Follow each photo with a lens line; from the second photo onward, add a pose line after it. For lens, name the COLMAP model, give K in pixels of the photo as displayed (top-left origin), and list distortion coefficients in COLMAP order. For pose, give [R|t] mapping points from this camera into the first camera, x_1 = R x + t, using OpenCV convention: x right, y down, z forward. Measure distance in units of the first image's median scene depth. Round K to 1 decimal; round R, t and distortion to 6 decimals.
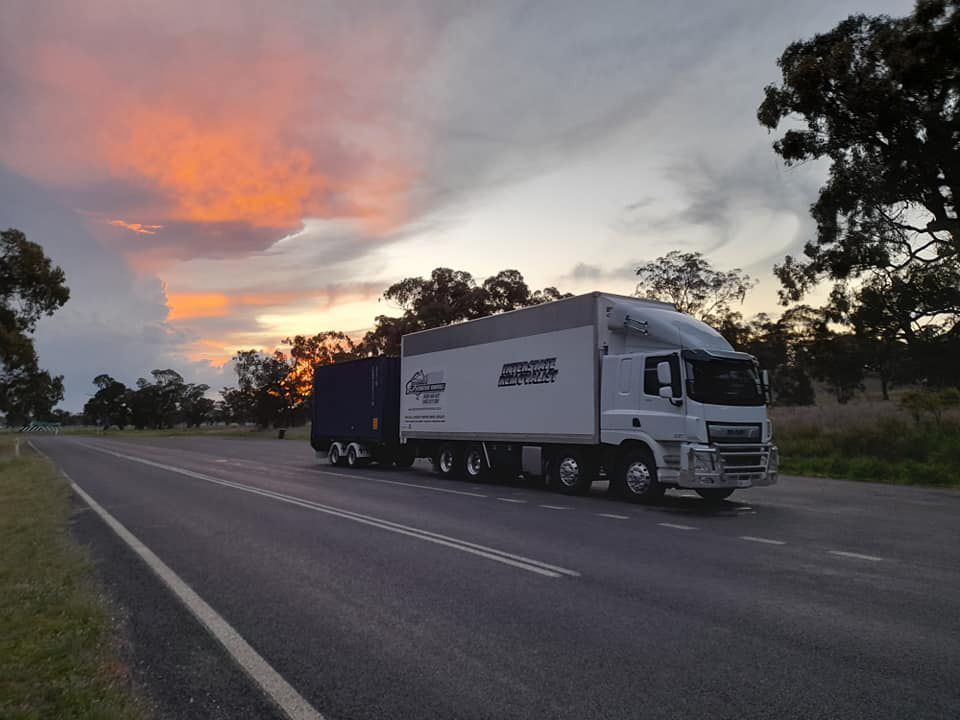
lens RADIAL K [[638.9, 0, 480.0], [0, 638.9, 360.0], [0, 0, 1]] dist [0.026965, 0.000036]
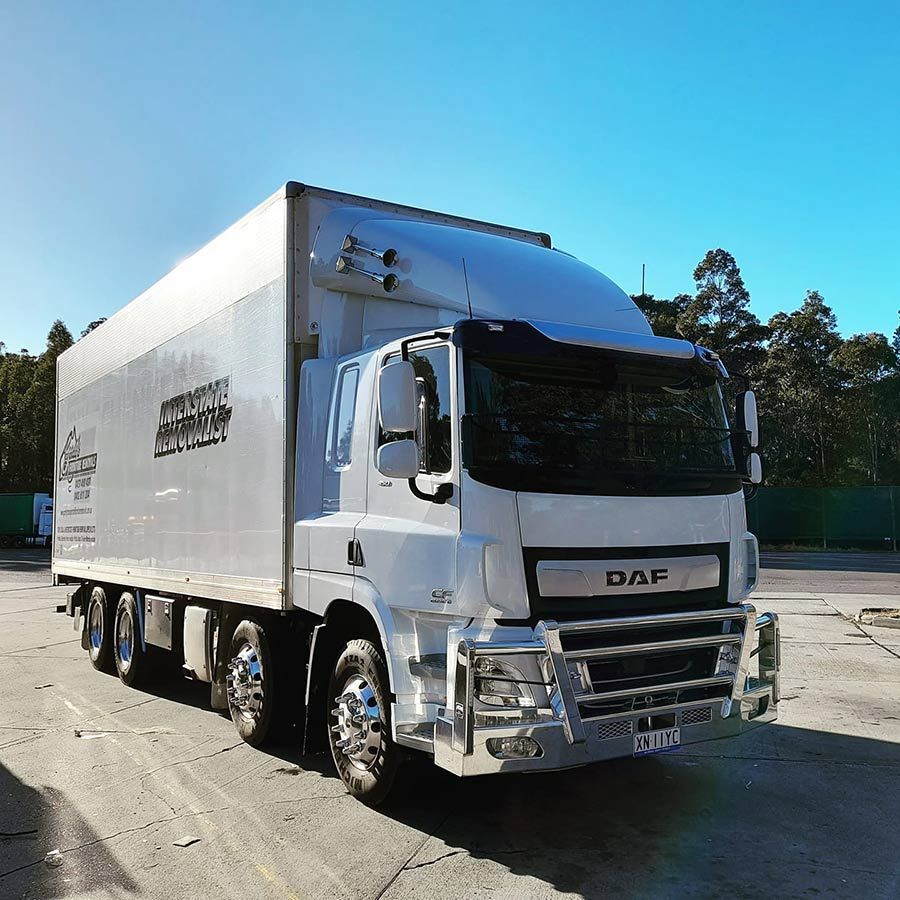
lens RADIAL K [[940.1, 0, 506.4], [0, 940.1, 450.6], [0, 0, 1]] dist [0.012171, 0.004993]
pose [[0.999185, -0.018672, 0.035778, 0.307140], [0.017738, 0.999499, 0.026222, 0.033484], [-0.036249, -0.025566, 0.999016, 0.513923]]
